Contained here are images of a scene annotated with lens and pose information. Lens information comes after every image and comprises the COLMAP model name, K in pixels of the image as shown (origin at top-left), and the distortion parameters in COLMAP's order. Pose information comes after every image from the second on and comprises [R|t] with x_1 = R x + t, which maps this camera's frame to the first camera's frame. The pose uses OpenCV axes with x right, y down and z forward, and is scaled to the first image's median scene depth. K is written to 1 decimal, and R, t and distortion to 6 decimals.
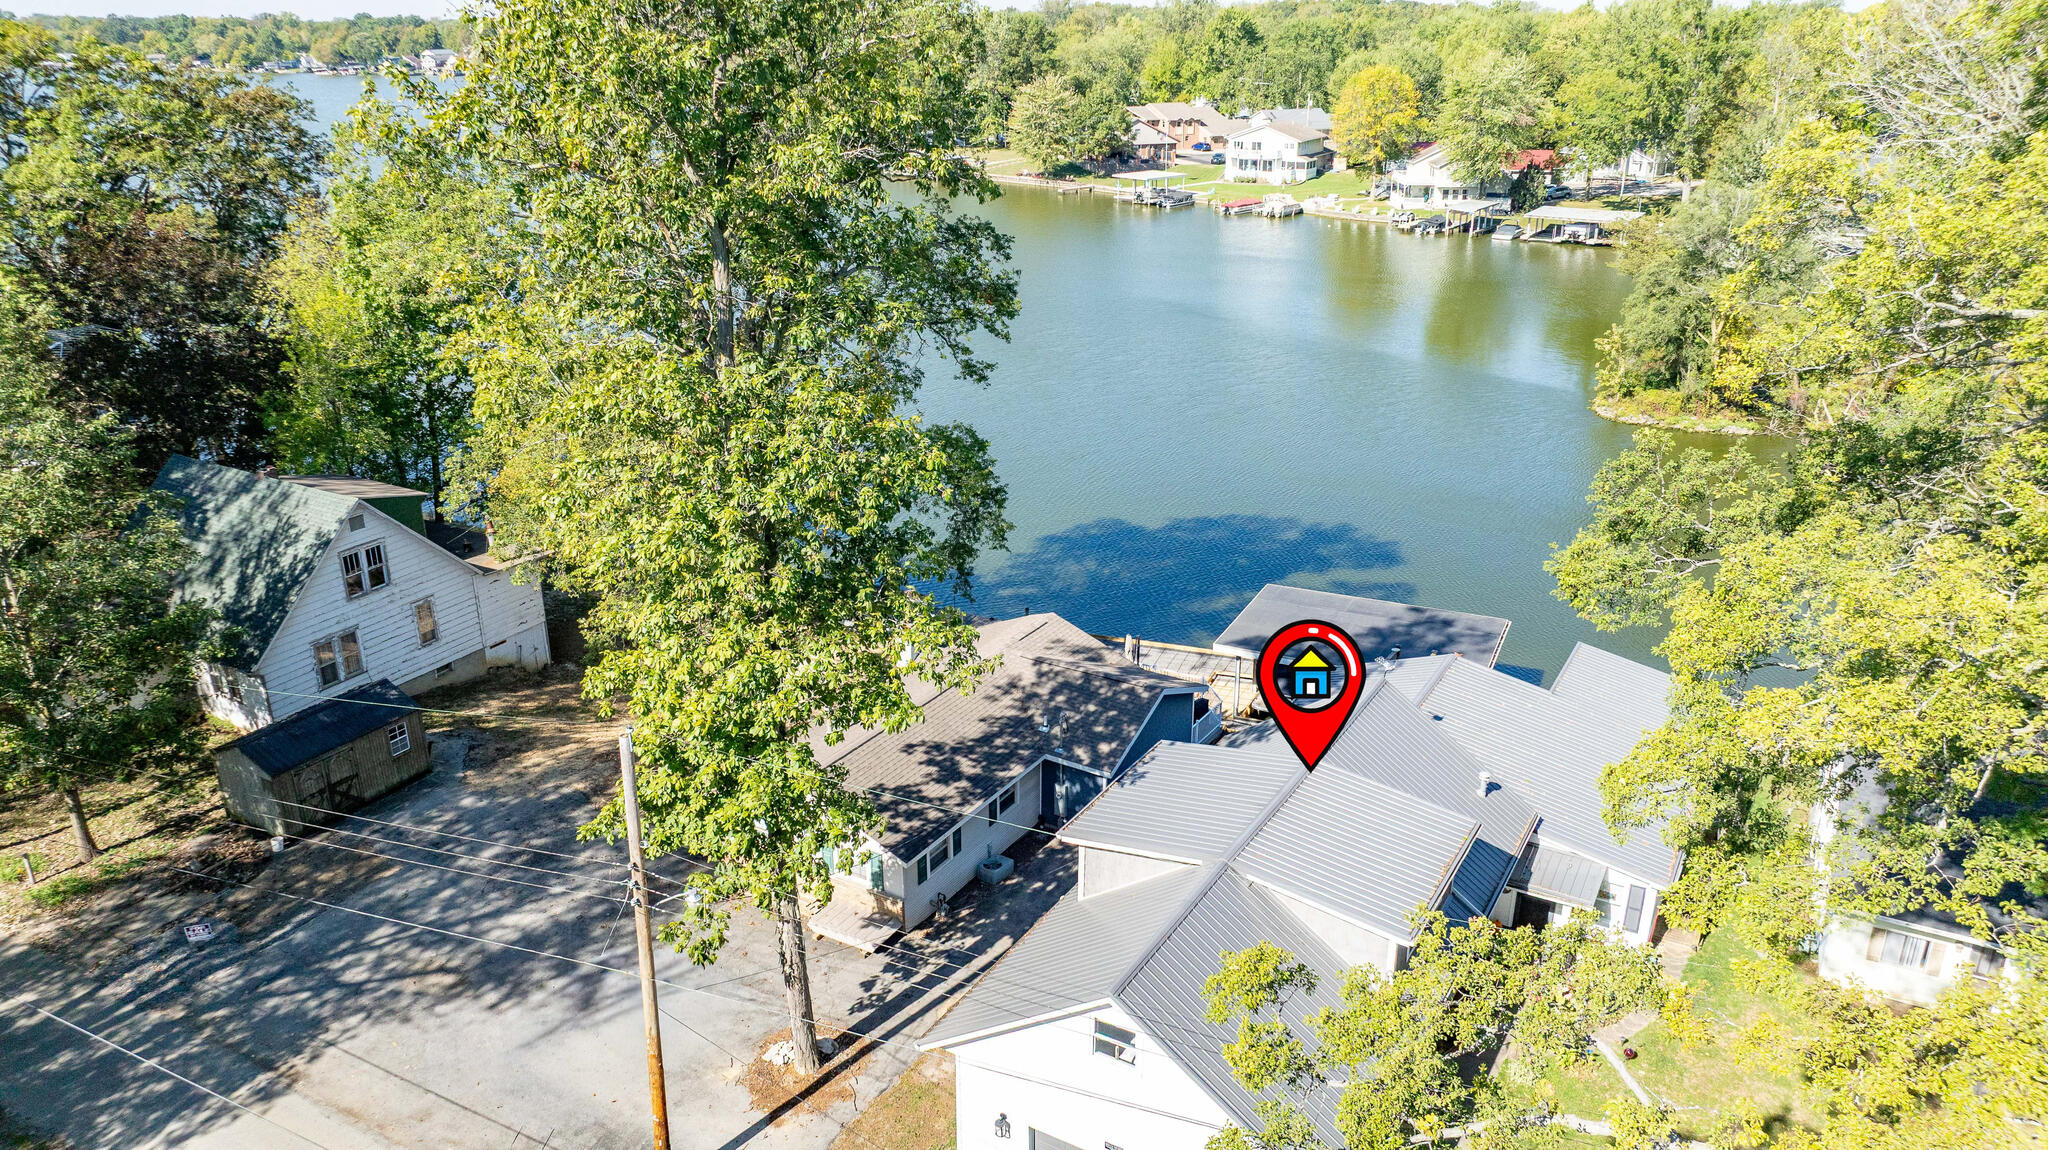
lens RADIAL K [[1471.4, 0, 1035.6], [0, 1471.4, 581.4], [0, 0, 1]] dist [-0.027173, 0.014808]
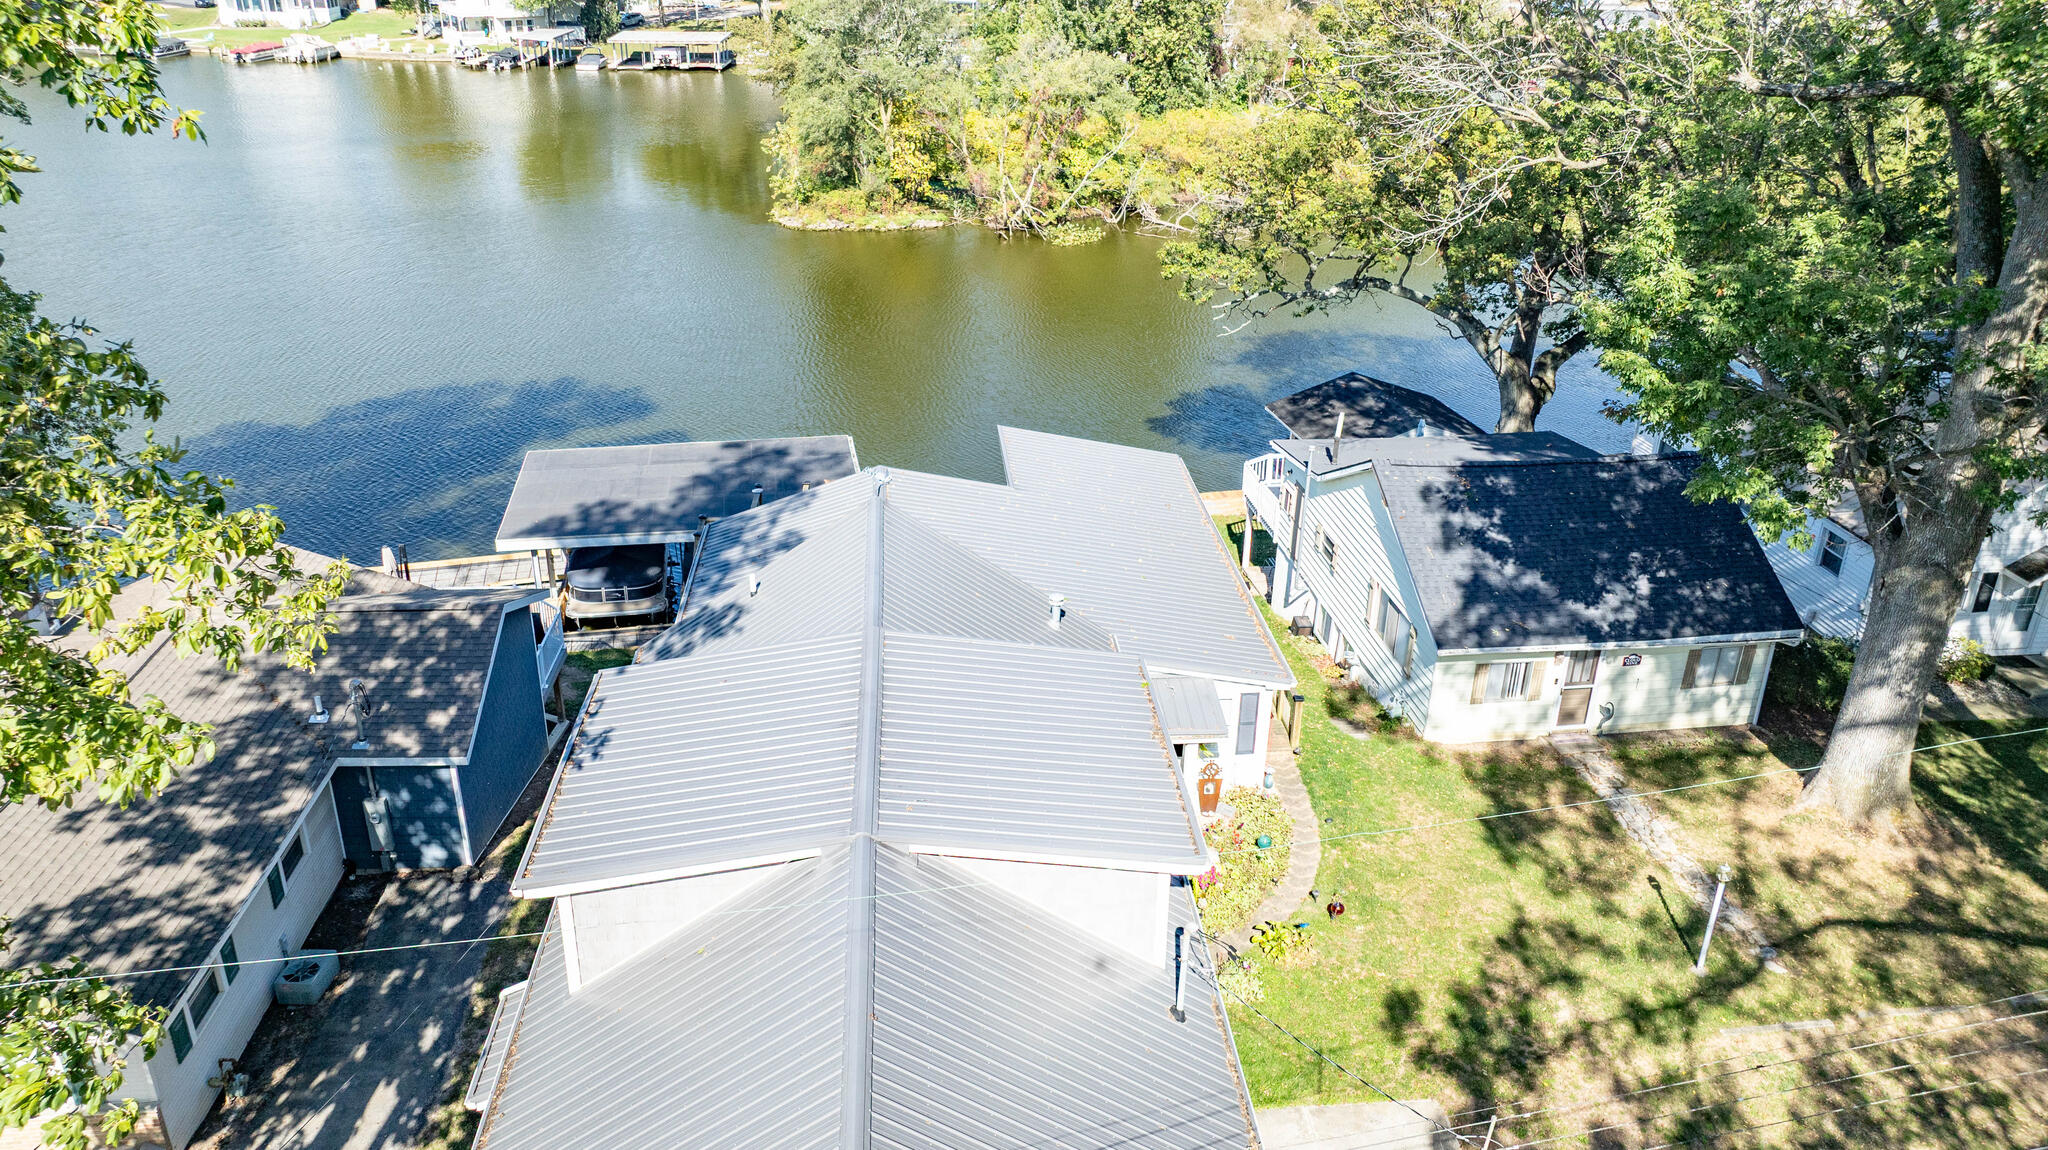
lens RADIAL K [[1471.4, 0, 1001.9], [0, 1471.4, 580.5], [0, 0, 1]] dist [-0.027173, 0.014808]
pose [[0.813919, -0.228459, 0.534174, -0.069628], [0.193510, 0.973543, 0.121522, 0.027860], [-0.547804, 0.004459, 0.836595, 0.351220]]
